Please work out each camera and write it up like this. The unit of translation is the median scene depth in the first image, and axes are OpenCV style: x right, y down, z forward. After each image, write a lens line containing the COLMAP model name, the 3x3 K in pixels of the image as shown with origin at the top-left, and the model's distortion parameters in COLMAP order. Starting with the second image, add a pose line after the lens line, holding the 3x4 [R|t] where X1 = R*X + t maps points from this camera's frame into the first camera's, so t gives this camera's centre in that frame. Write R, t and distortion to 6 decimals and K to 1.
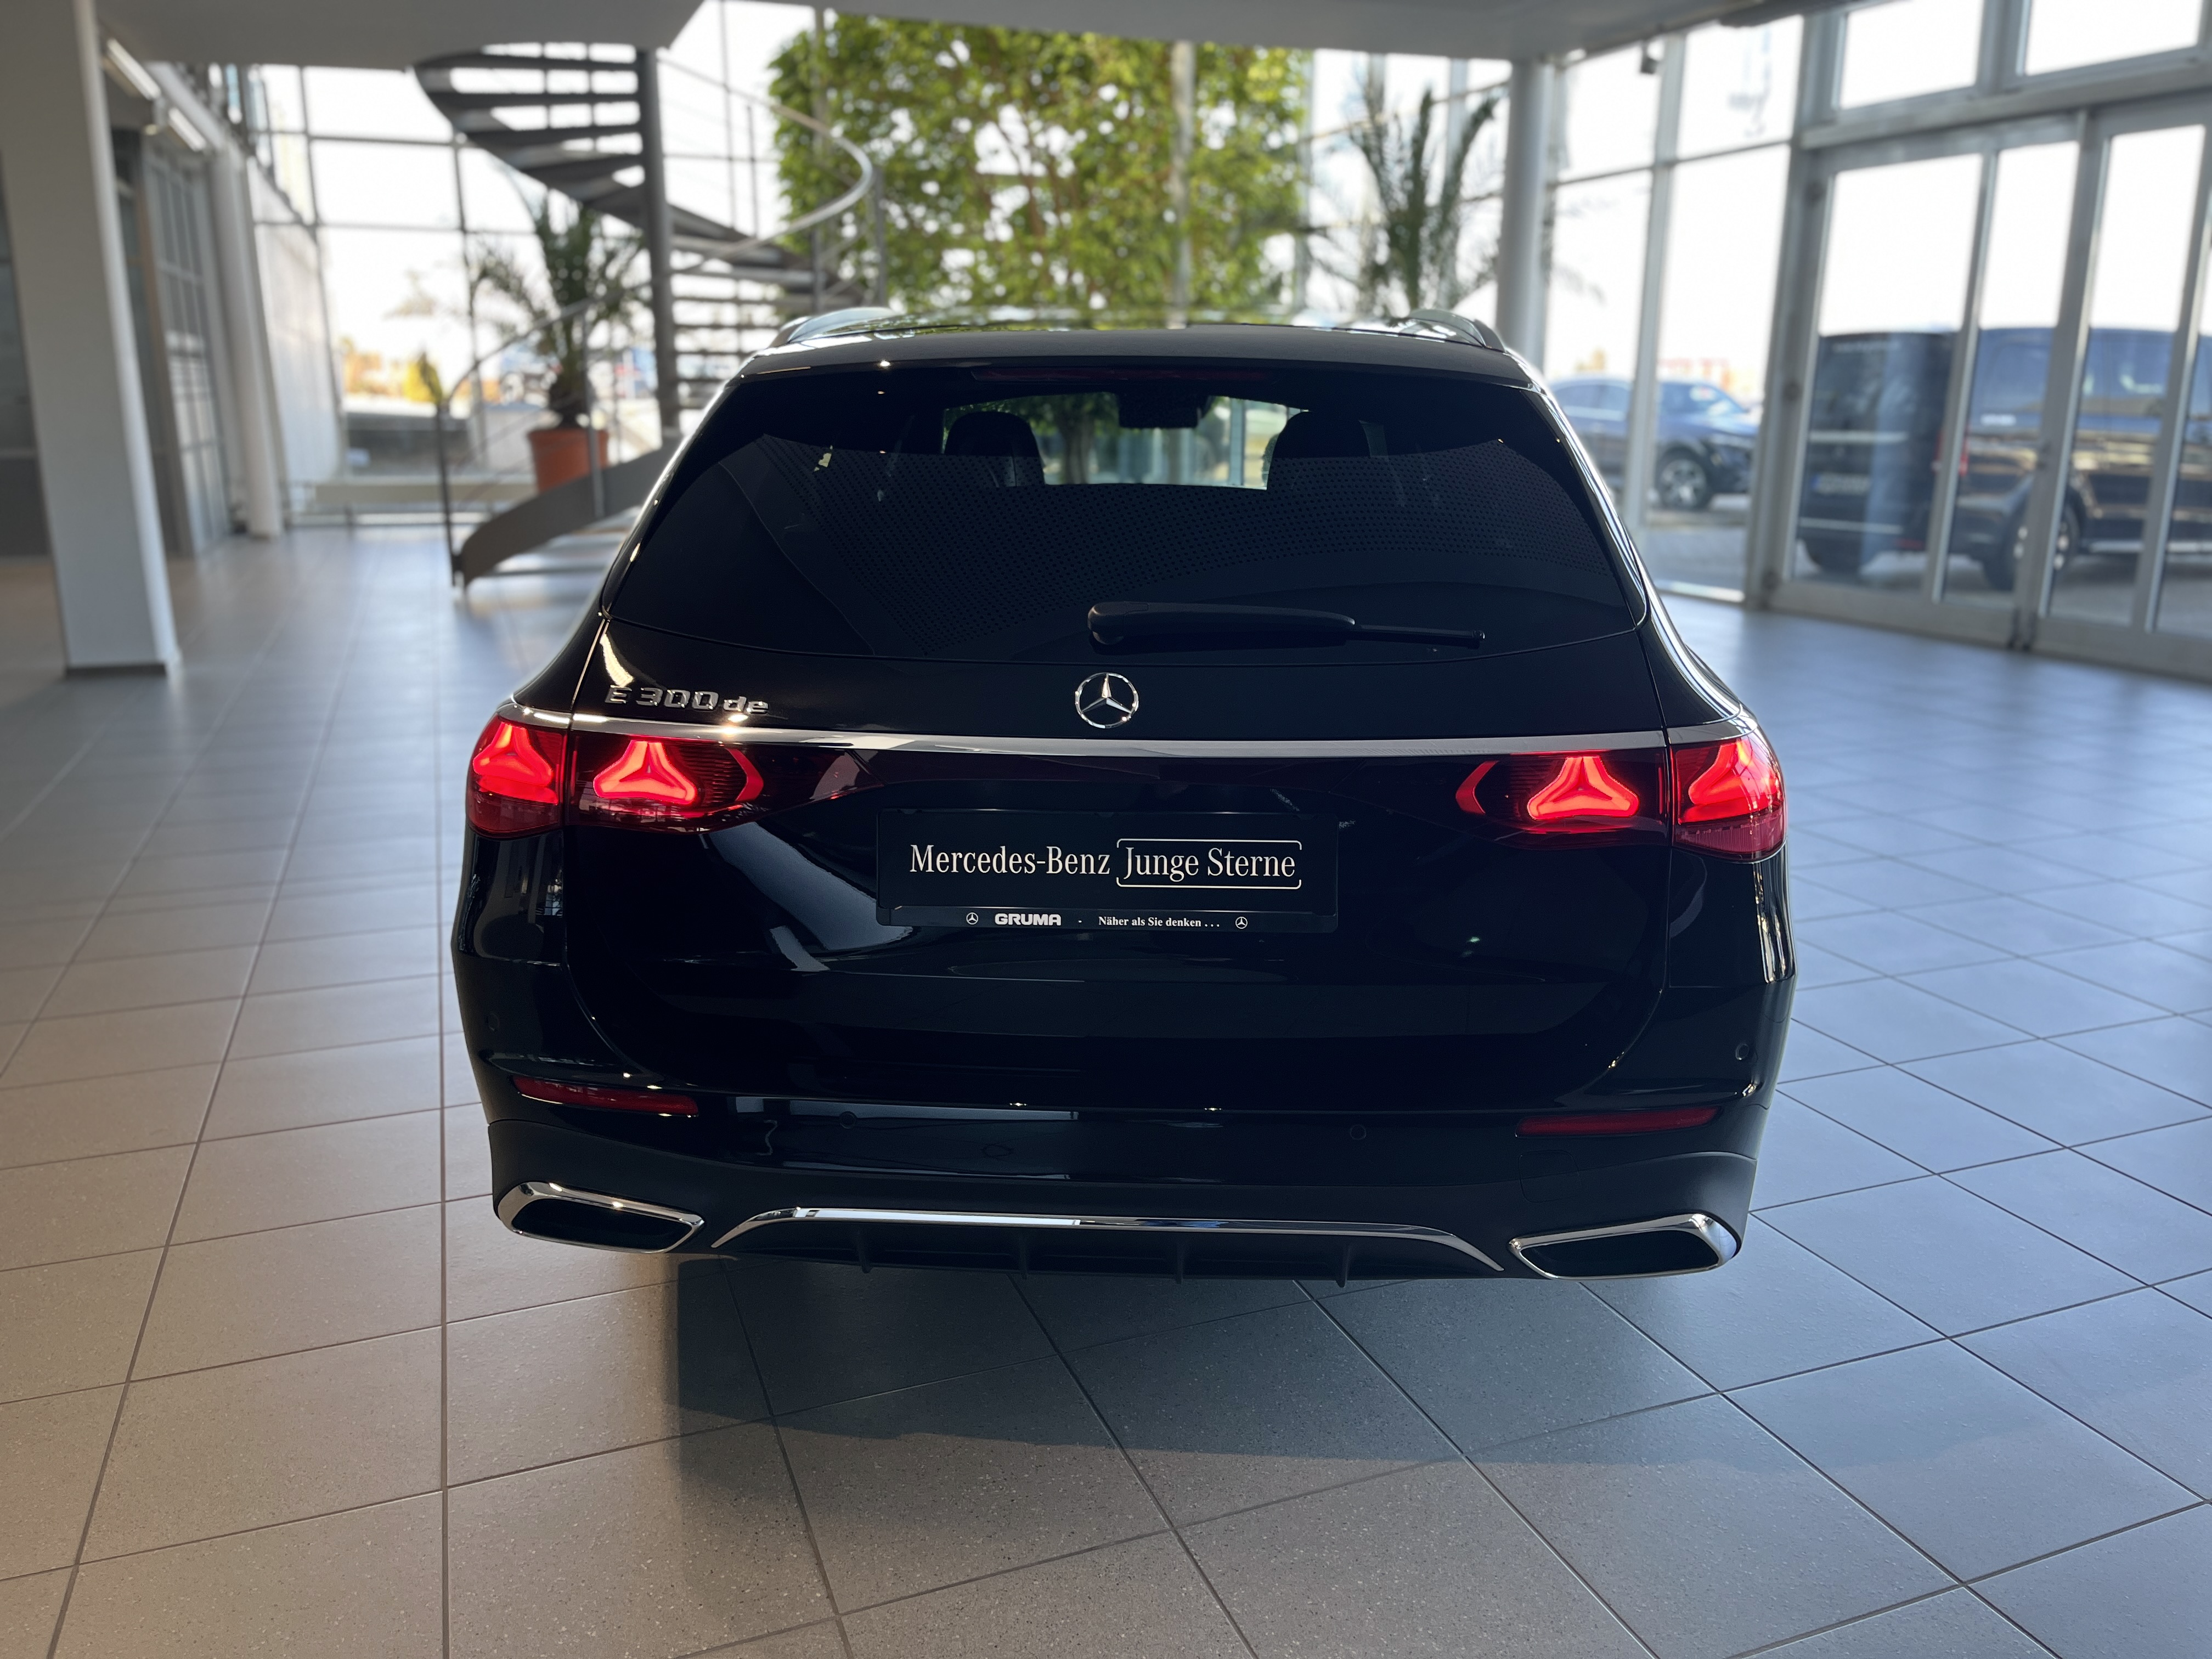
lens RADIAL K [[1694.7, 0, 1106.0], [0, 1694.7, 829.5], [0, 0, 1]] dist [0.096451, -0.143394]
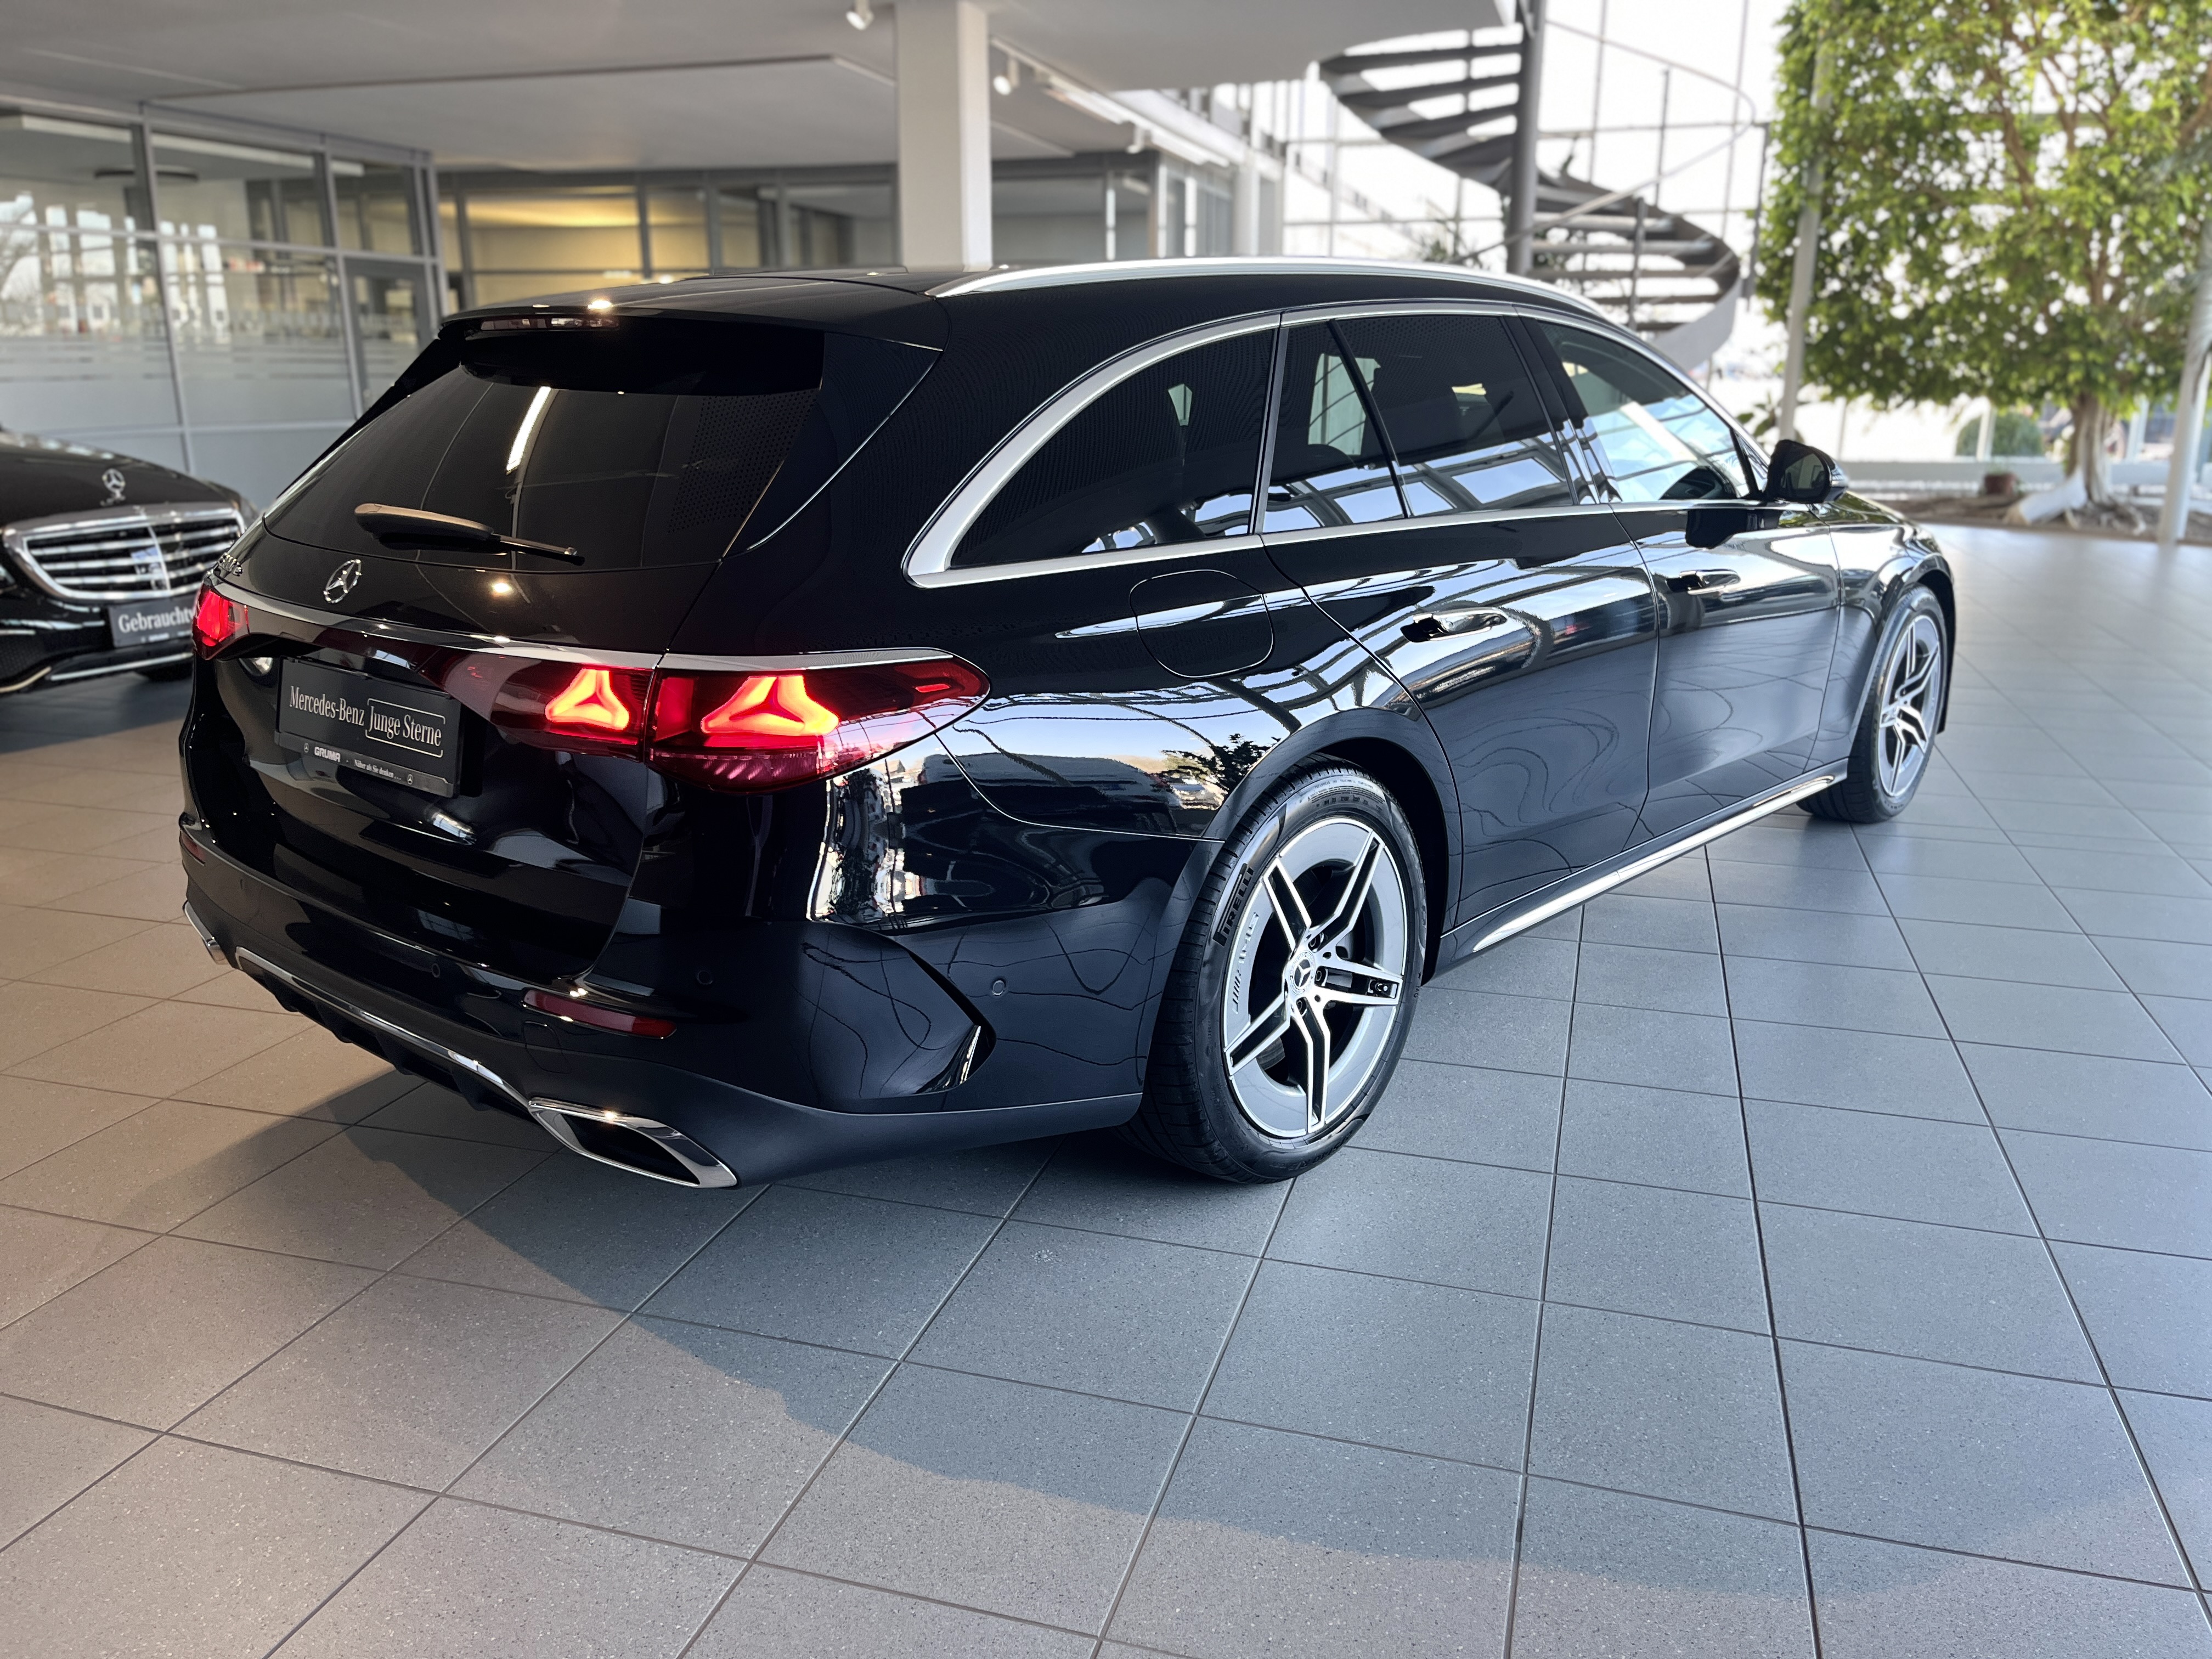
lens RADIAL K [[1694.7, 0, 1106.0], [0, 1694.7, 829.5], [0, 0, 1]] dist [0.096451, -0.143394]
pose [[0.783132, 0.156686, -0.601792, 0.218135], [-0.151735, 0.986633, 0.059427, -0.010224], [0.603059, 0.044773, 0.796439, 0.061529]]
